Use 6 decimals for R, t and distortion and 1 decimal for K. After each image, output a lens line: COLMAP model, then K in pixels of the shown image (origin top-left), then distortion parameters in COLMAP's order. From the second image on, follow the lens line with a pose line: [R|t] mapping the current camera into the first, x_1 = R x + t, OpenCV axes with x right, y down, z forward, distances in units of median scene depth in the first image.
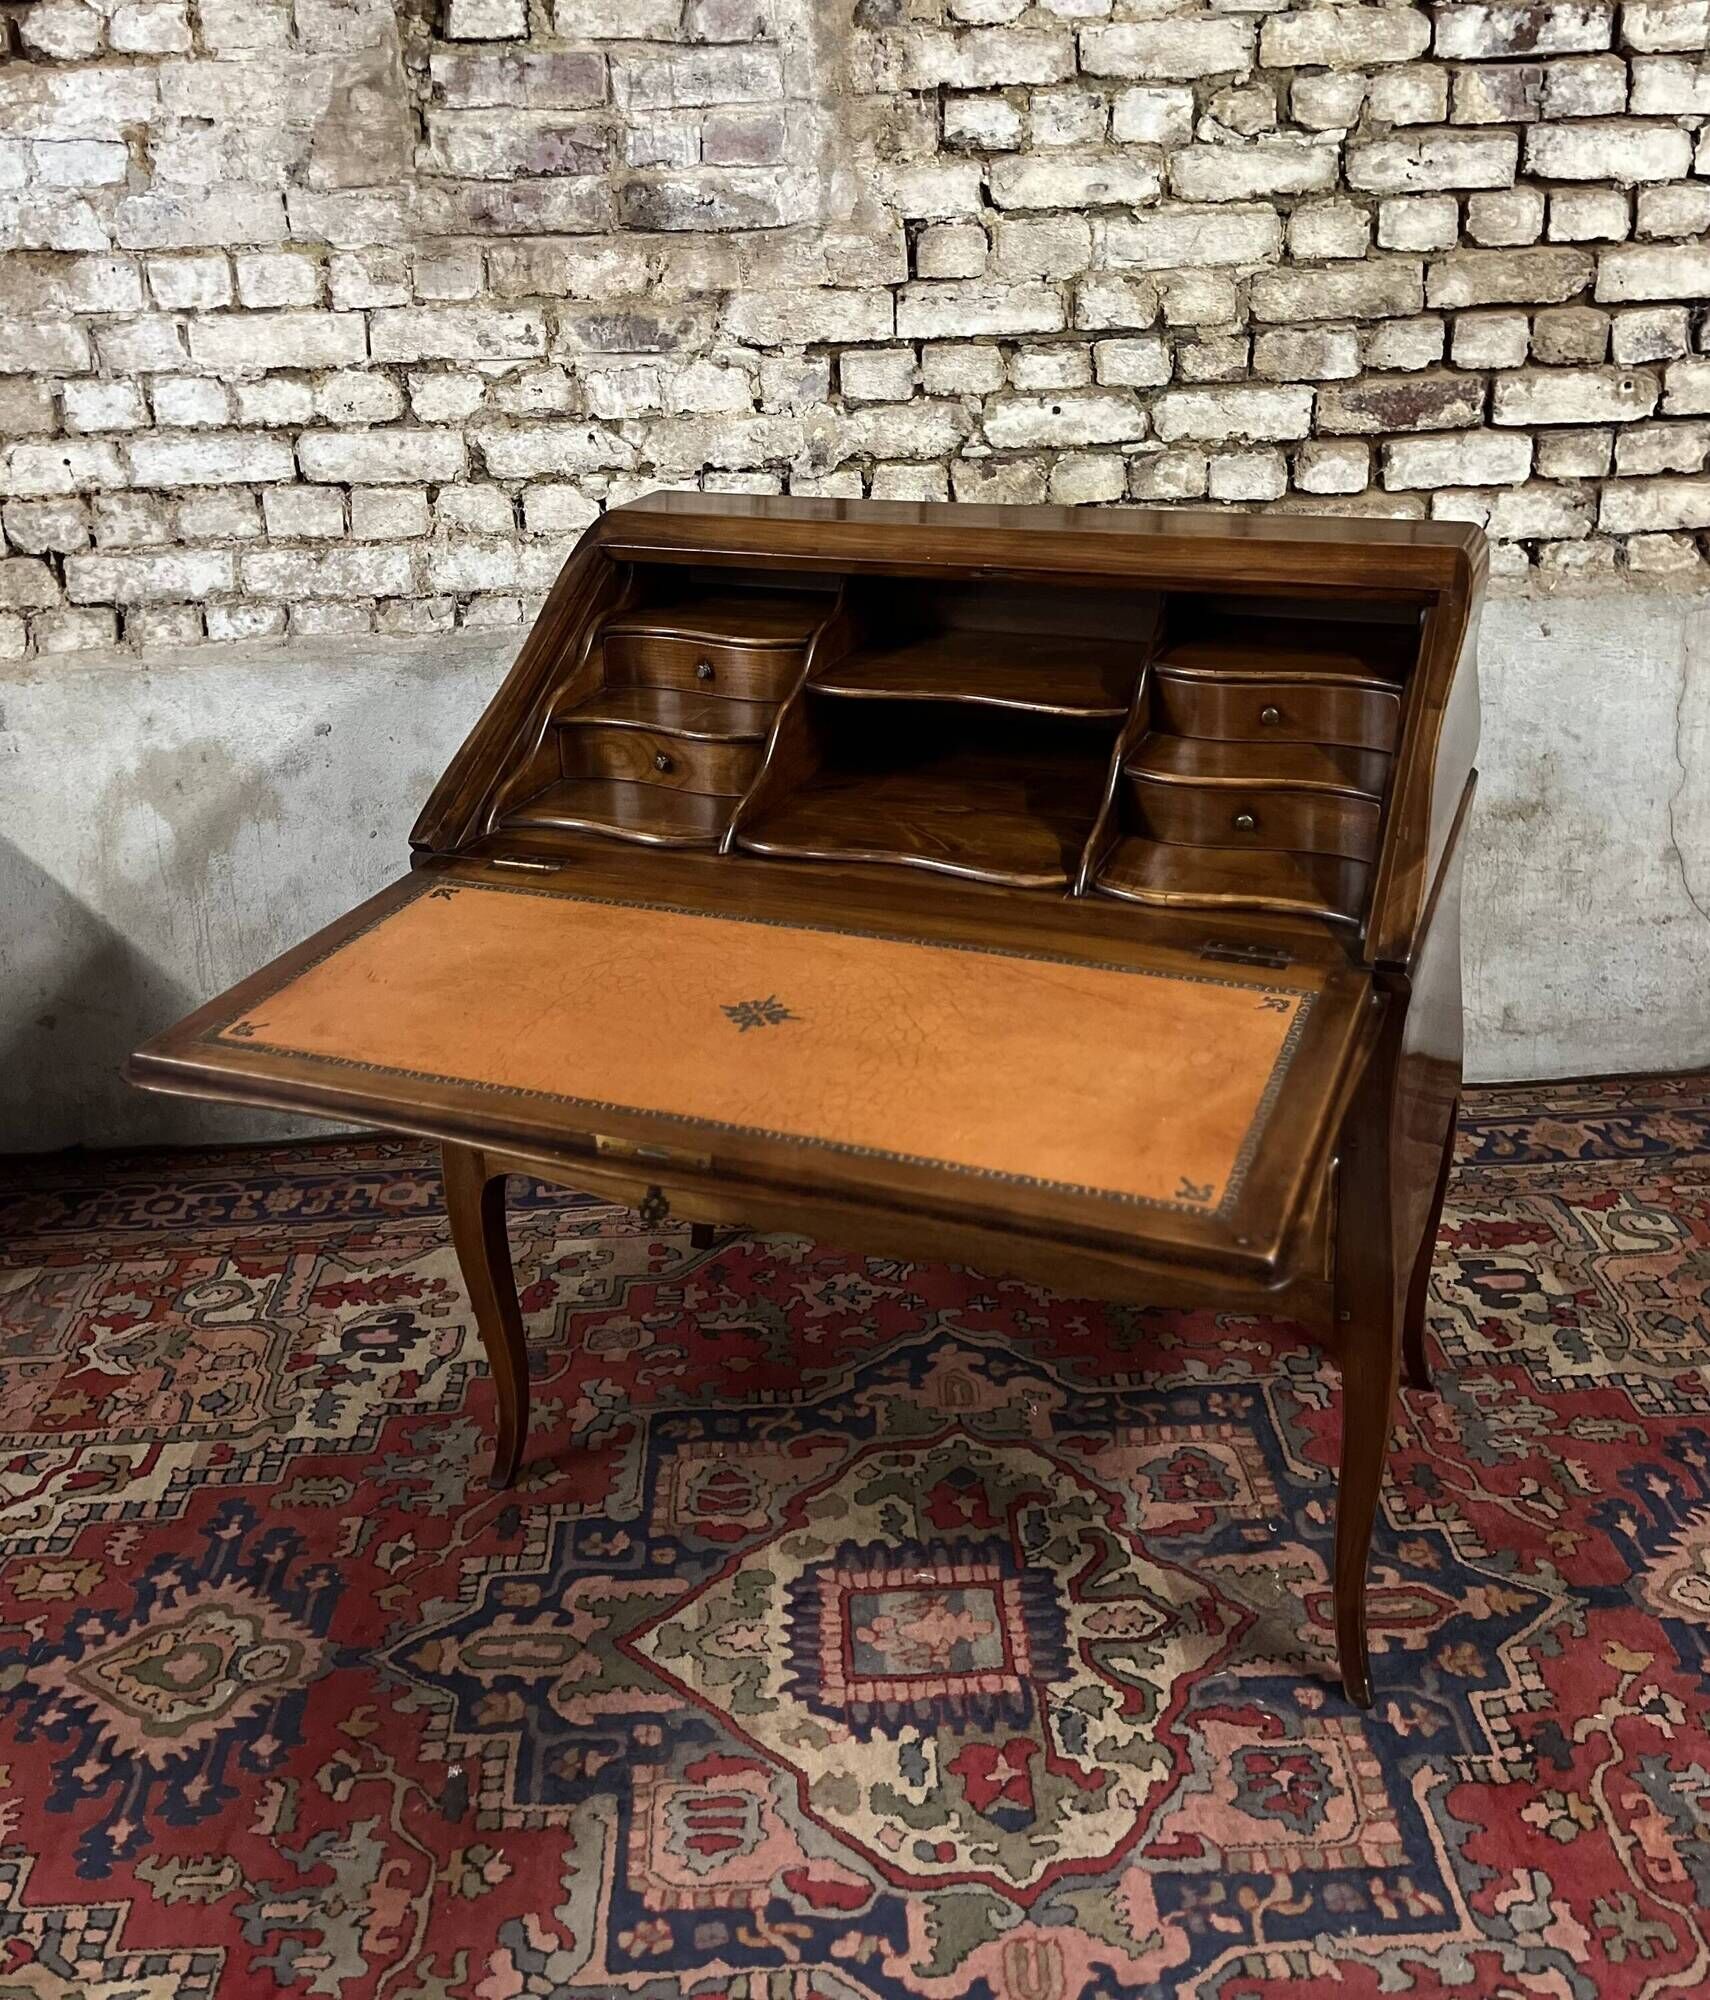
lens RADIAL K [[2031.0, 0, 873.3], [0, 2031.0, 685.6], [0, 0, 1]] dist [0.097377, -0.195349]
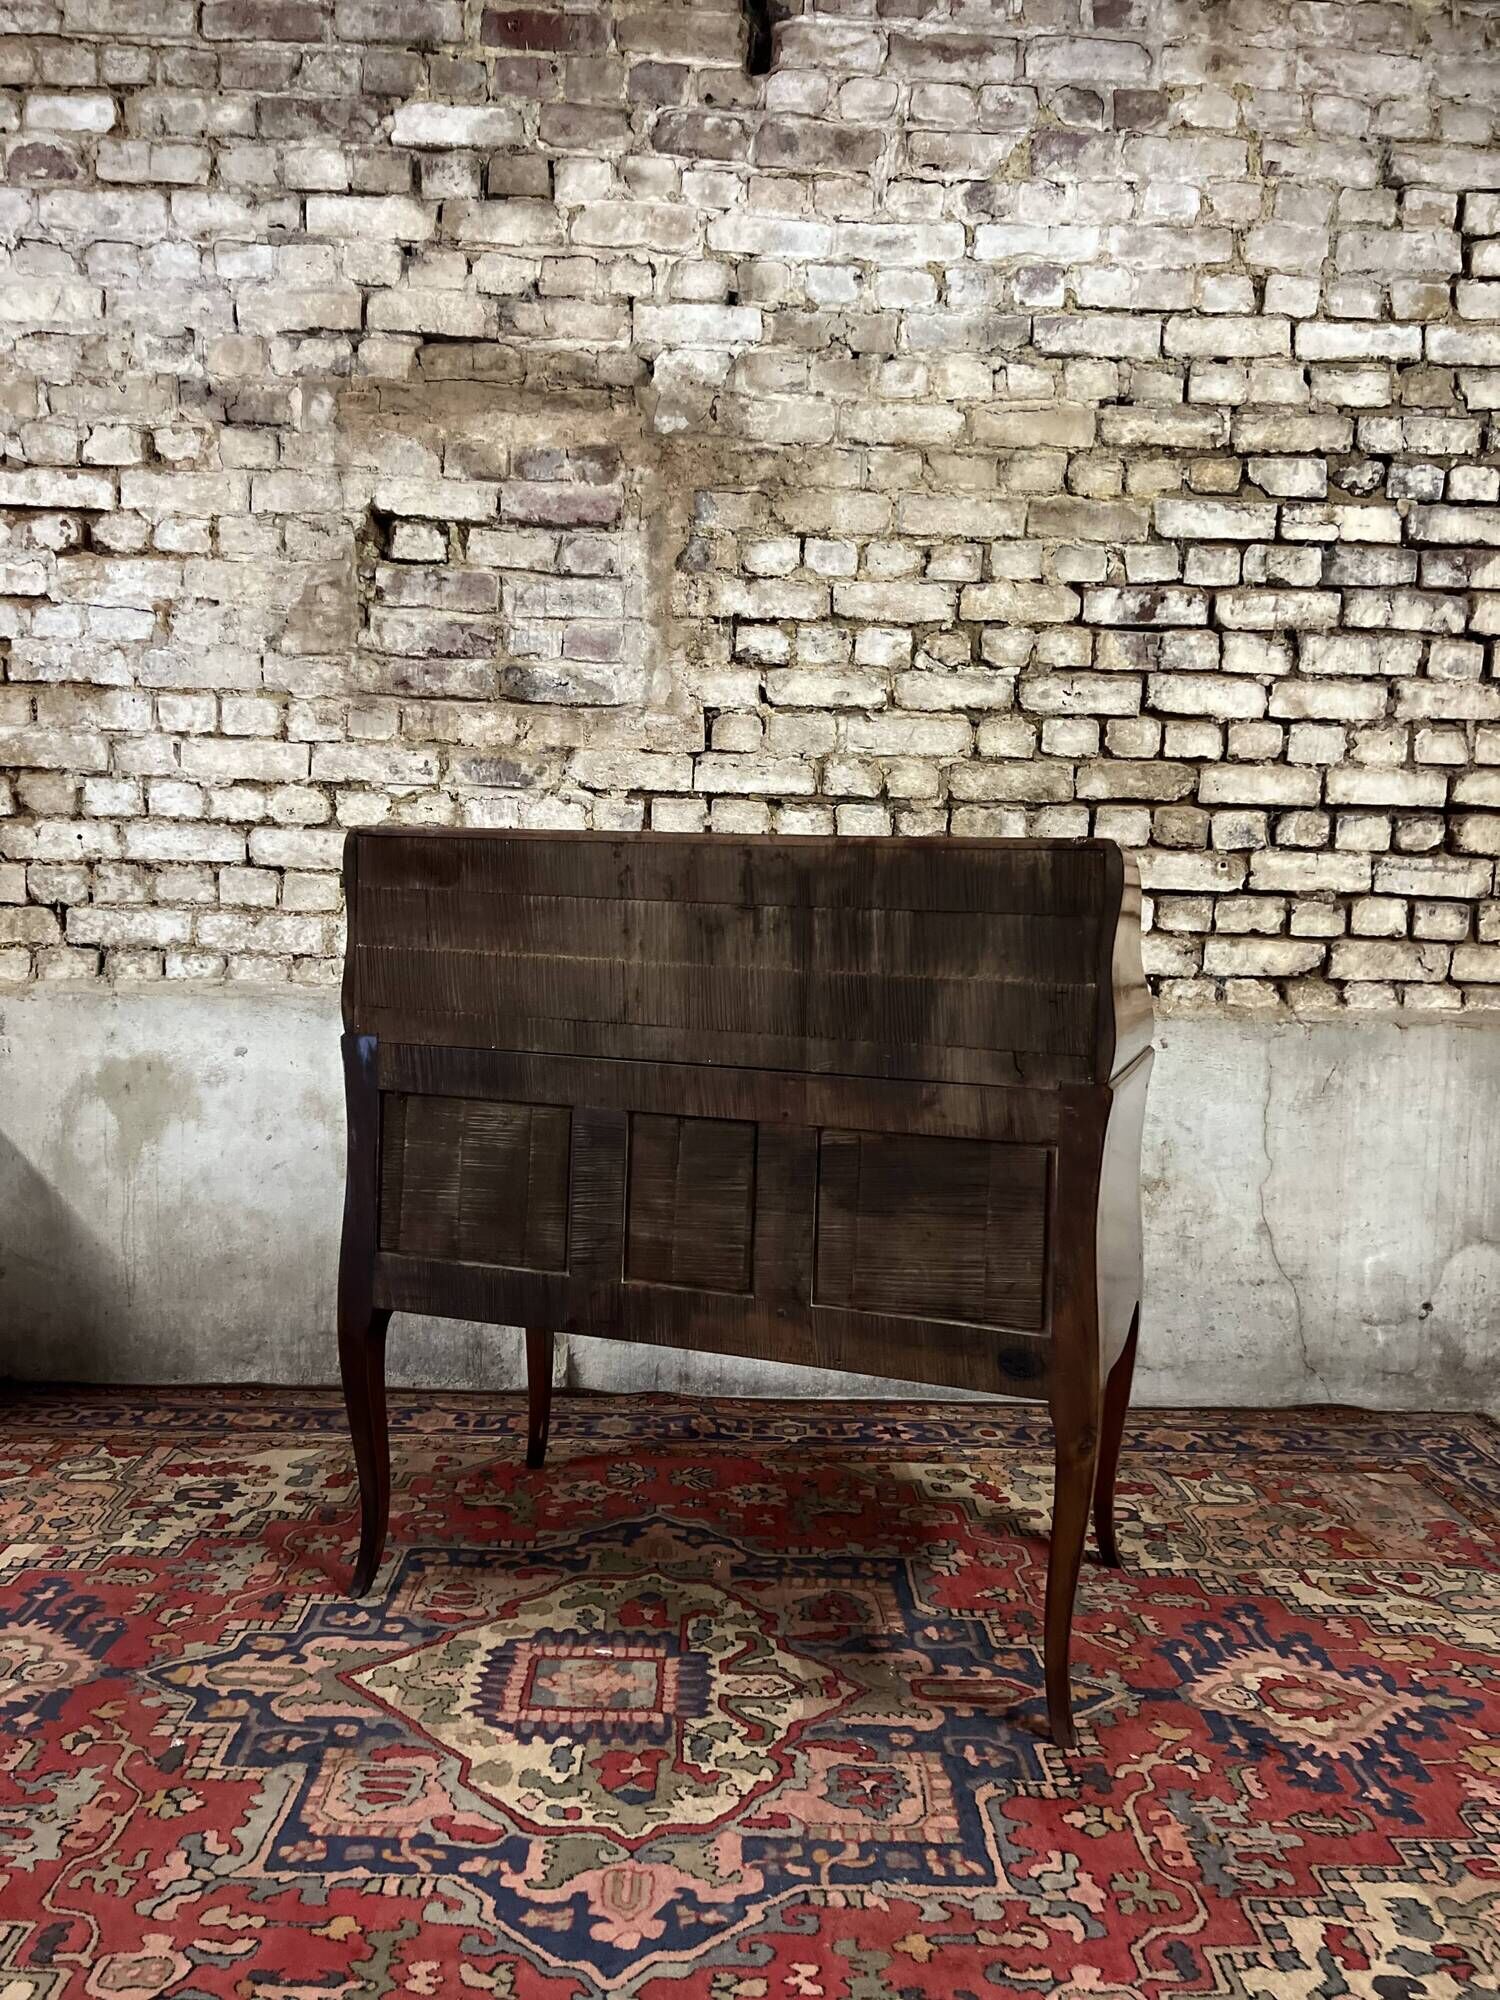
lens RADIAL K [[1517.0, 0, 766.3], [0, 1517.0, 1019.7], [0, 0, 1]] dist [0.100994, -0.193828]
pose [[0.997720, 0.066985, -0.008230, 0.080799], [-0.067194, 0.974579, -0.213730, 0.200333], [-0.006296, 0.213796, 0.976858, 0.025196]]
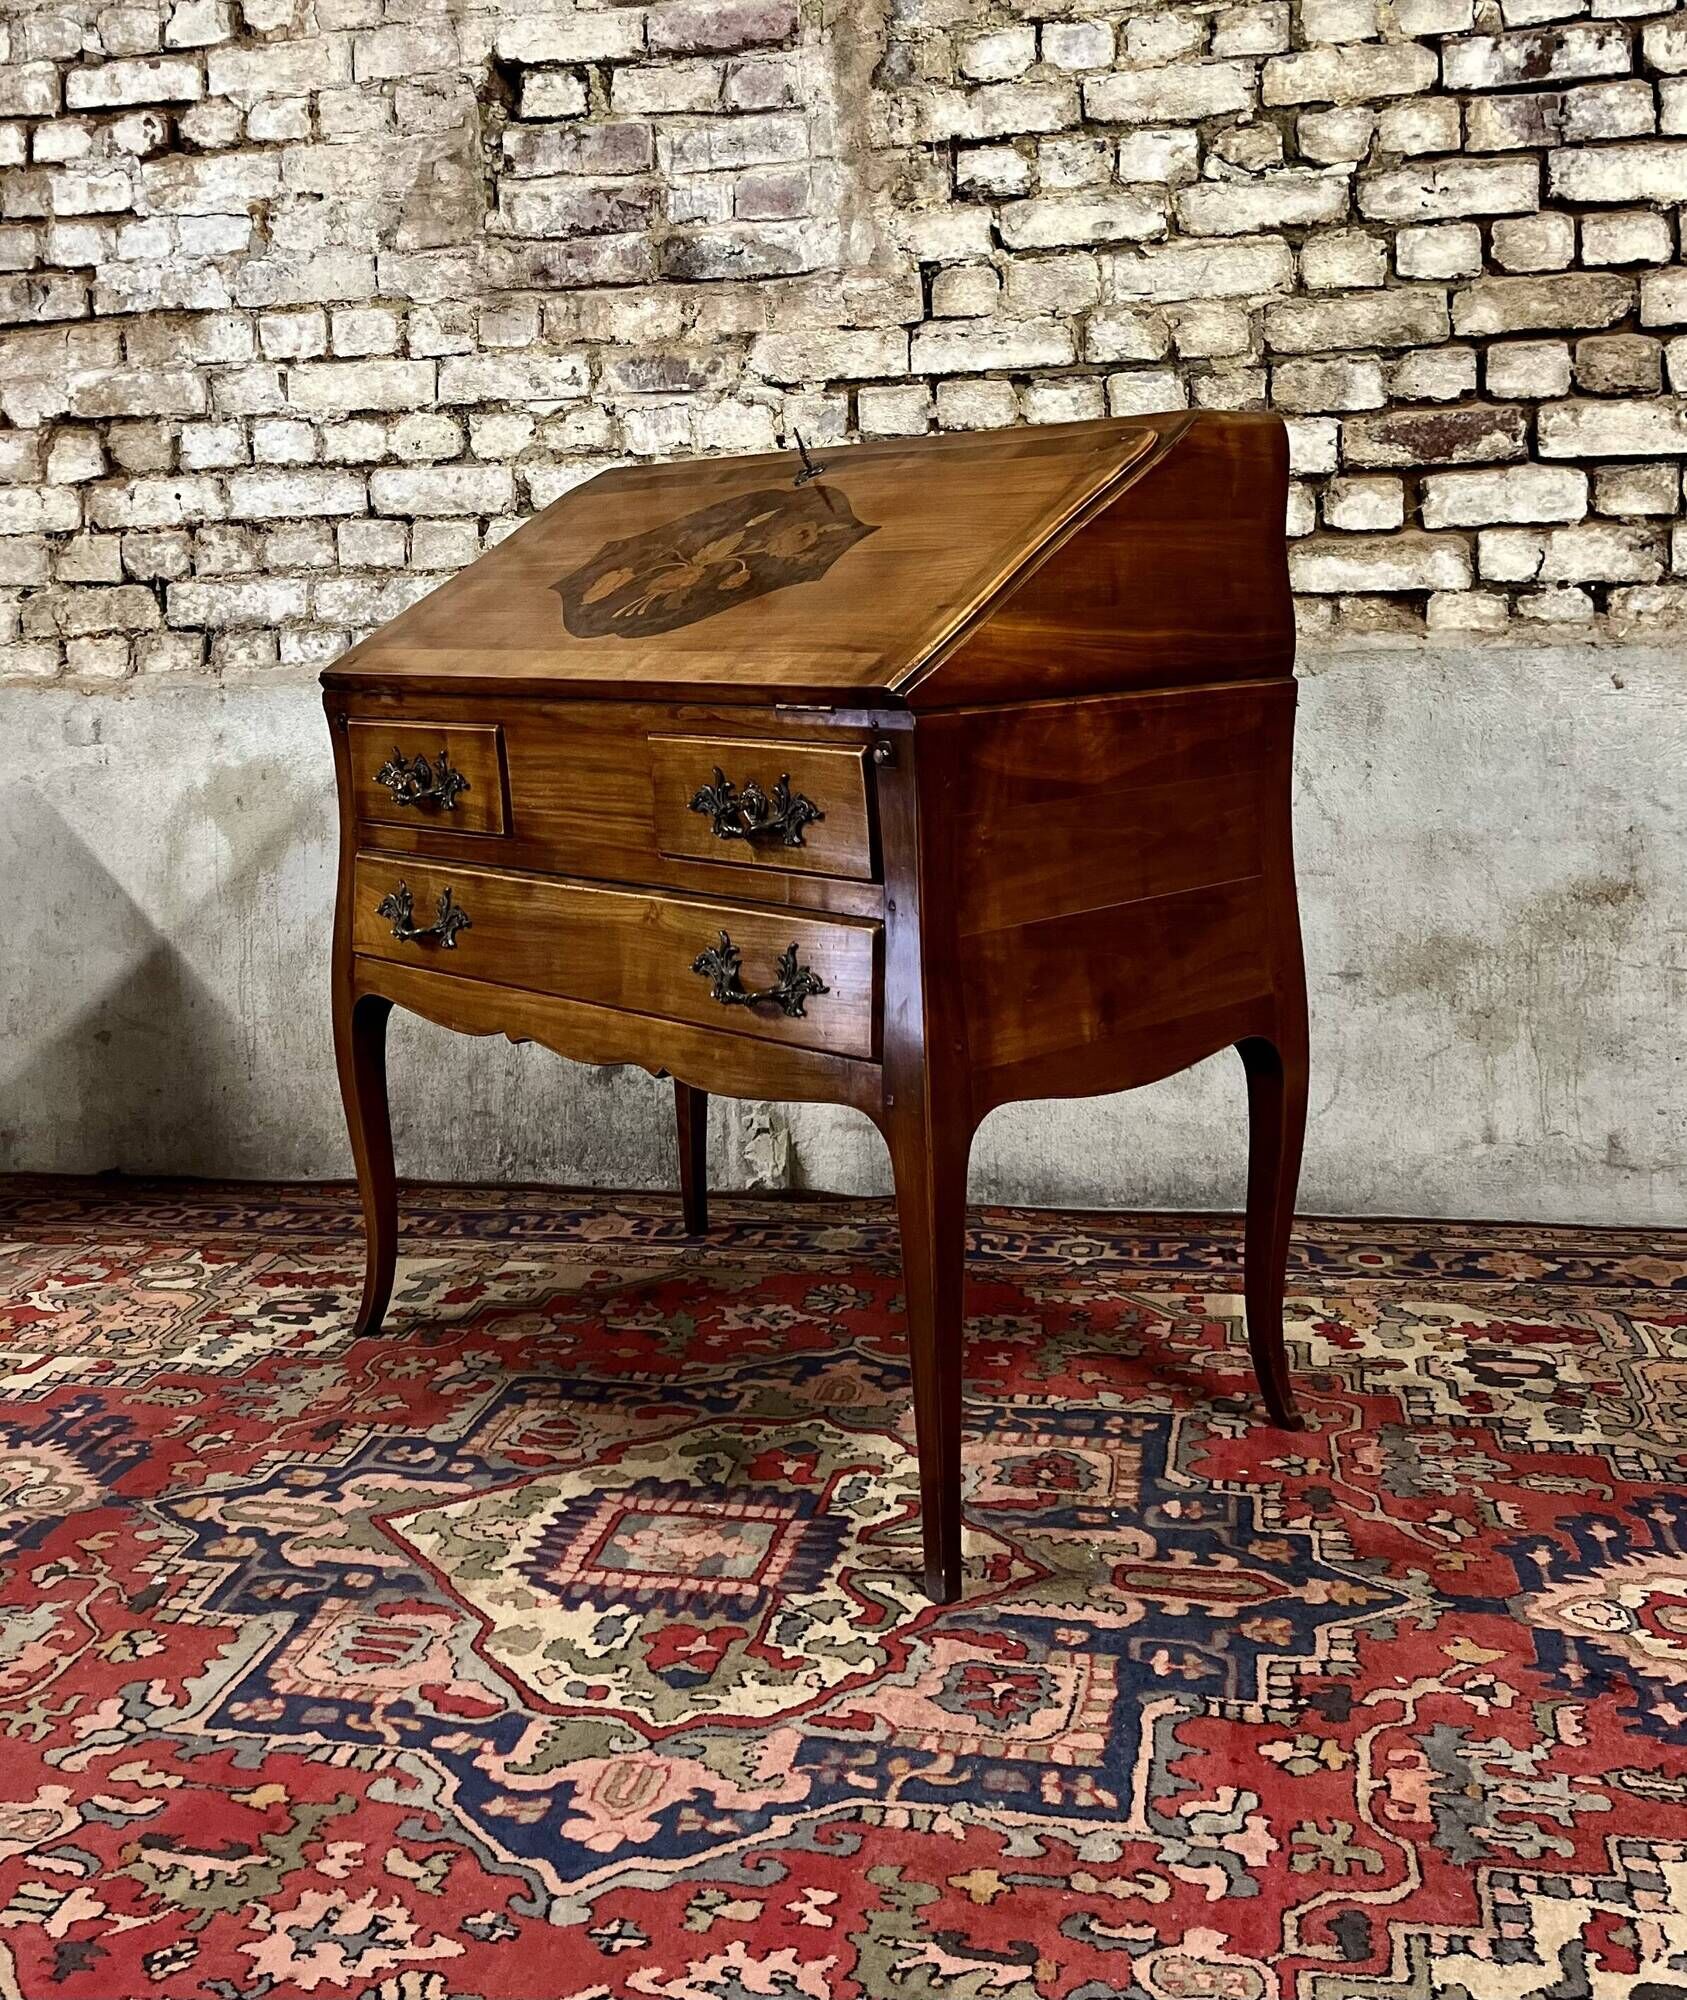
lens RADIAL K [[2150.7, 0, 789.0], [0, 2150.7, 591.3], [0, 0, 1]] dist [0.140772, -0.330166]
pose [[0.965379, 0.004366, -0.260814, 0.239821], [-0.075086, 0.962193, -0.261816, 0.228452], [0.249810, 0.272335, 0.929208, -0.000540]]
